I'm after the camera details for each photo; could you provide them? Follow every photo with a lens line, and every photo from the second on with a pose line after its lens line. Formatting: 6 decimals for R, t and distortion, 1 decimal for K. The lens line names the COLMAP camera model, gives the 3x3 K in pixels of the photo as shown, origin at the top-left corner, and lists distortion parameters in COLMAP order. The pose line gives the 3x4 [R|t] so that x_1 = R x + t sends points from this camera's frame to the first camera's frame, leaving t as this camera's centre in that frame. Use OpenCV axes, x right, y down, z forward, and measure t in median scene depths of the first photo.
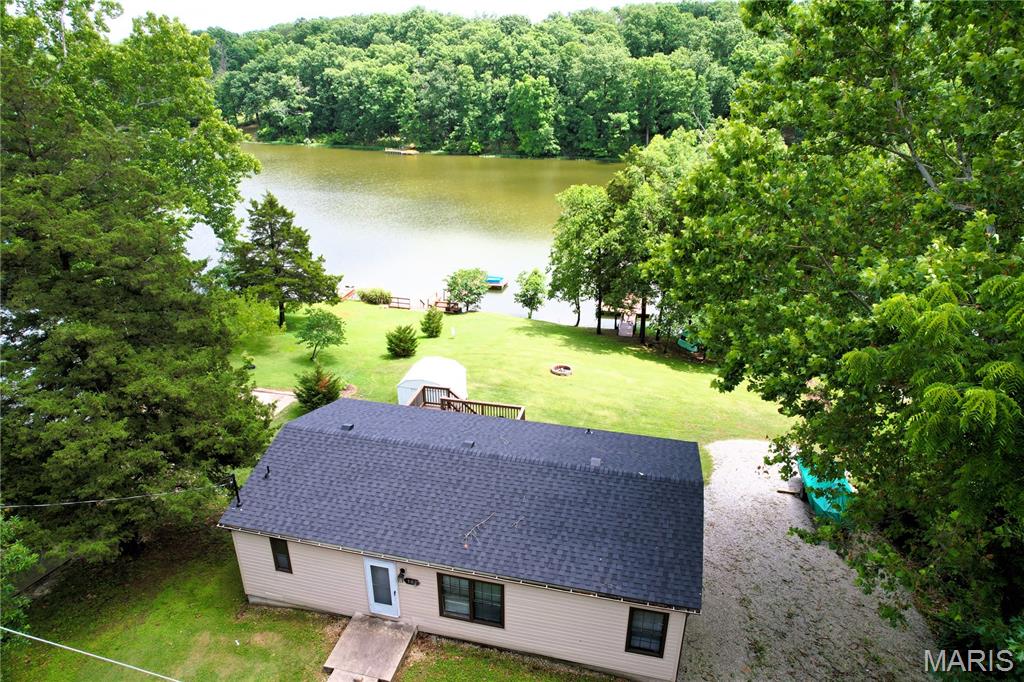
lens RADIAL K [[660.1, 0, 511.9], [0, 660.1, 338.1], [0, 0, 1]] dist [-0.075651, 0.068878]
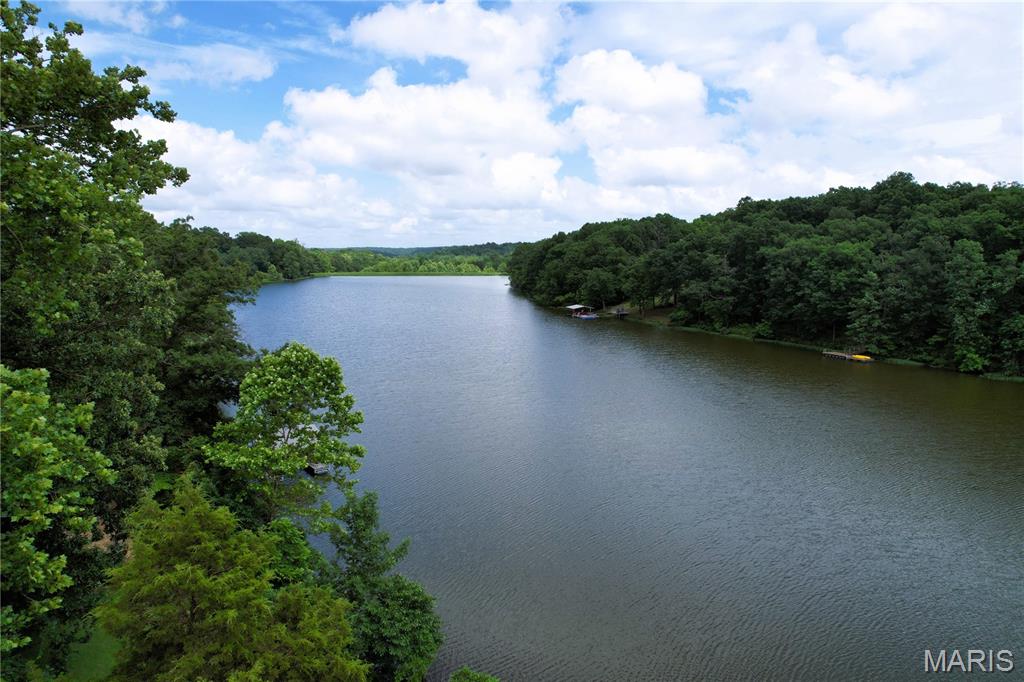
lens RADIAL K [[660.1, 0, 510.0], [0, 660.1, 348.7], [0, 0, 1]] dist [-0.075651, 0.068878]
pose [[0.793529, 0.097718, -0.600636, -0.036822], [-0.255133, 0.949509, -0.182593, -0.072976], [0.552466, 0.298135, 0.778394, 0.259128]]
